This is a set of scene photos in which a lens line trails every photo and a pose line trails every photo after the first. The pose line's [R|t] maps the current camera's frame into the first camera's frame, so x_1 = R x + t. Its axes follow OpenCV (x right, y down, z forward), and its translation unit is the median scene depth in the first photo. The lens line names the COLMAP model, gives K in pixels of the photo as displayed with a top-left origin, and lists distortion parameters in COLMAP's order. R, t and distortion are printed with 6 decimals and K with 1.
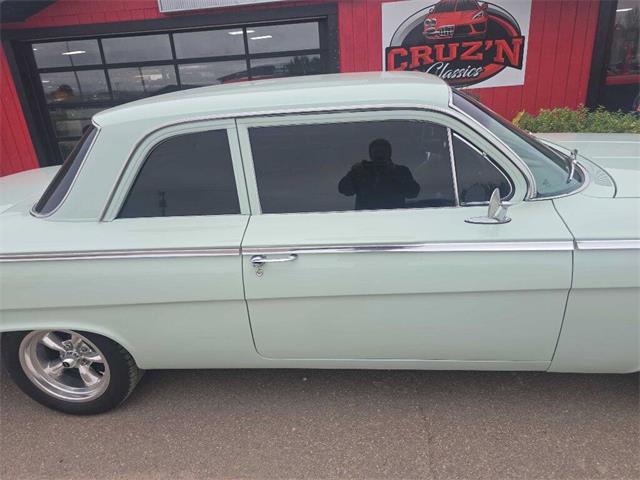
lens RADIAL K [[431.8, 0, 320.0], [0, 431.8, 240.0], [0, 0, 1]] dist [0.048759, -0.039393]
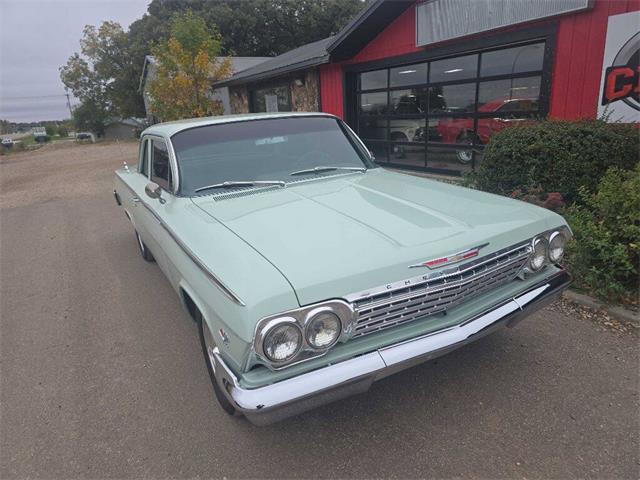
lens RADIAL K [[431.8, 0, 320.0], [0, 431.8, 240.0], [0, 0, 1]] dist [0.048759, -0.039393]
pose [[0.571457, 0.272755, -0.773978, 0.585187], [-0.280749, 0.951217, 0.127928, -0.081565], [0.771114, 0.144189, 0.620156, 0.103376]]
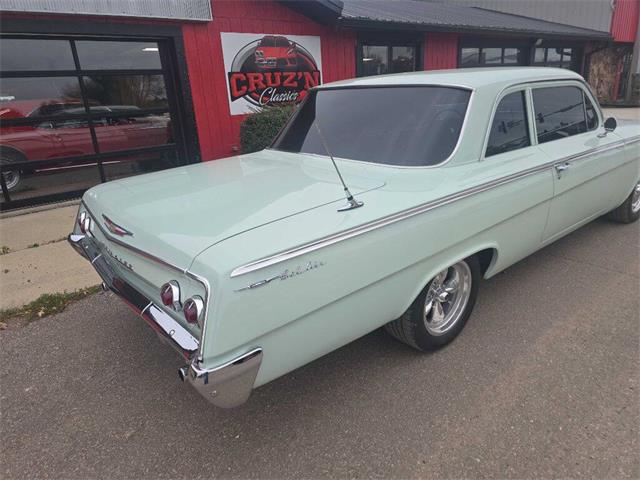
lens RADIAL K [[431.8, 0, 320.0], [0, 431.8, 240.0], [0, 0, 1]] dist [0.048759, -0.039393]
pose [[0.706058, -0.204279, 0.678050, -0.520128], [0.266598, 0.963724, 0.012735, 0.011972], [-0.656054, 0.171775, 0.734906, 0.118853]]
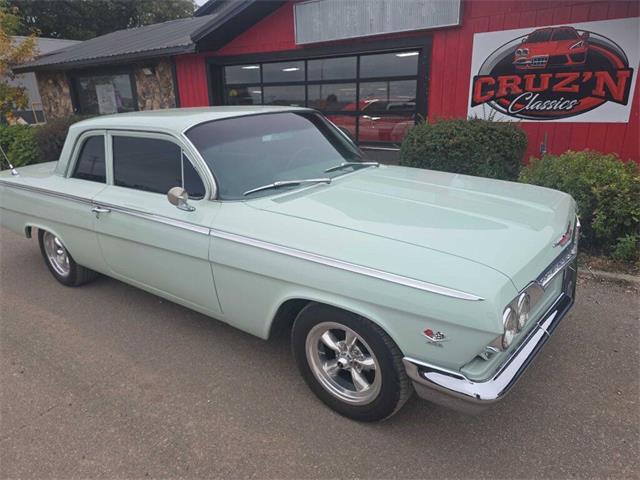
lens RADIAL K [[431.8, 0, 320.0], [0, 431.8, 240.0], [0, 0, 1]] dist [0.048759, -0.039393]
pose [[0.856842, 0.205831, -0.472711, 0.408851], [-0.216613, 0.975726, 0.032220, -0.023143], [0.467869, 0.074788, 0.880628, -0.037804]]
